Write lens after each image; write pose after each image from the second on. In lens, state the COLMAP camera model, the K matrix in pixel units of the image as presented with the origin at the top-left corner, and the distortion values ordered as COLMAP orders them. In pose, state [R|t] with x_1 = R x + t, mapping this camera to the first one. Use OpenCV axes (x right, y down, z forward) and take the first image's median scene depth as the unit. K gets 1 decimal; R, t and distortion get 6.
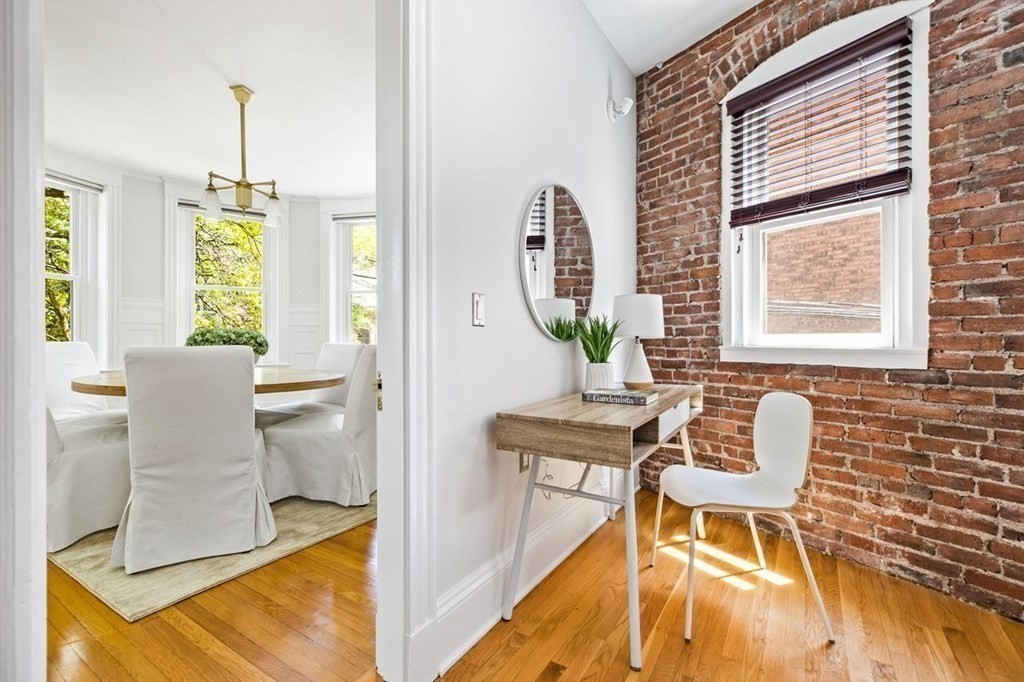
lens RADIAL K [[465.1, 0, 509.0], [0, 465.1, 338.3], [0, 0, 1]] dist [-0.008465, 0.003996]
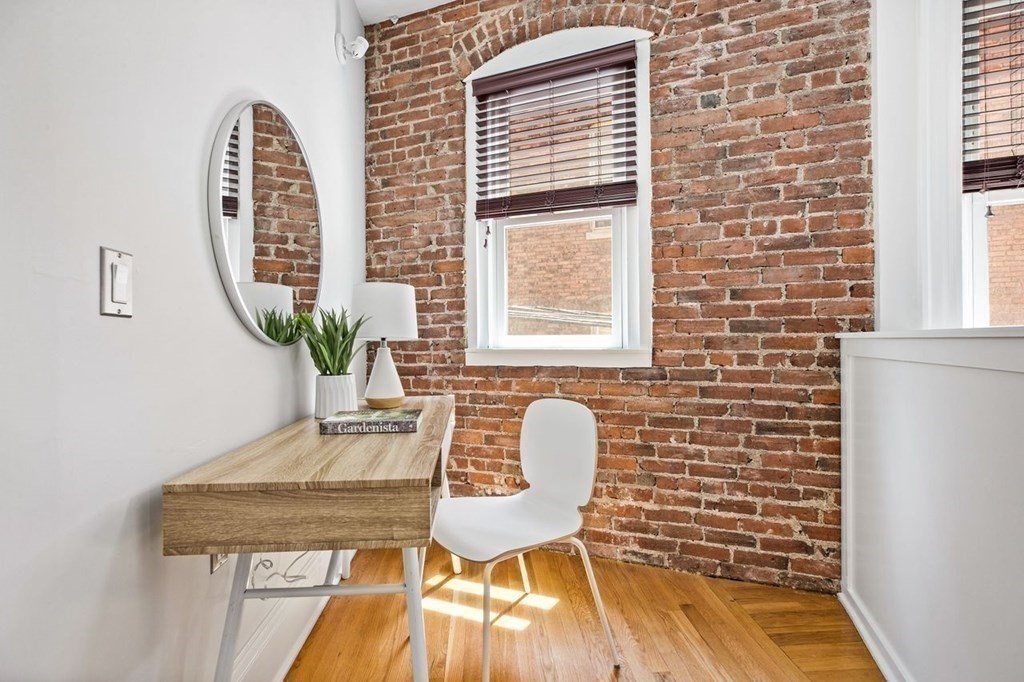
lens RADIAL K [[465.1, 0, 510.5], [0, 465.1, 338.3], [0, 0, 1]] dist [-0.008465, 0.003996]
pose [[0.802818, -0.002875, 0.596217, -0.017199], [0.007036, 0.999964, -0.004651, 0.001282], [-0.596182, 0.007929, 0.802810, 0.261677]]
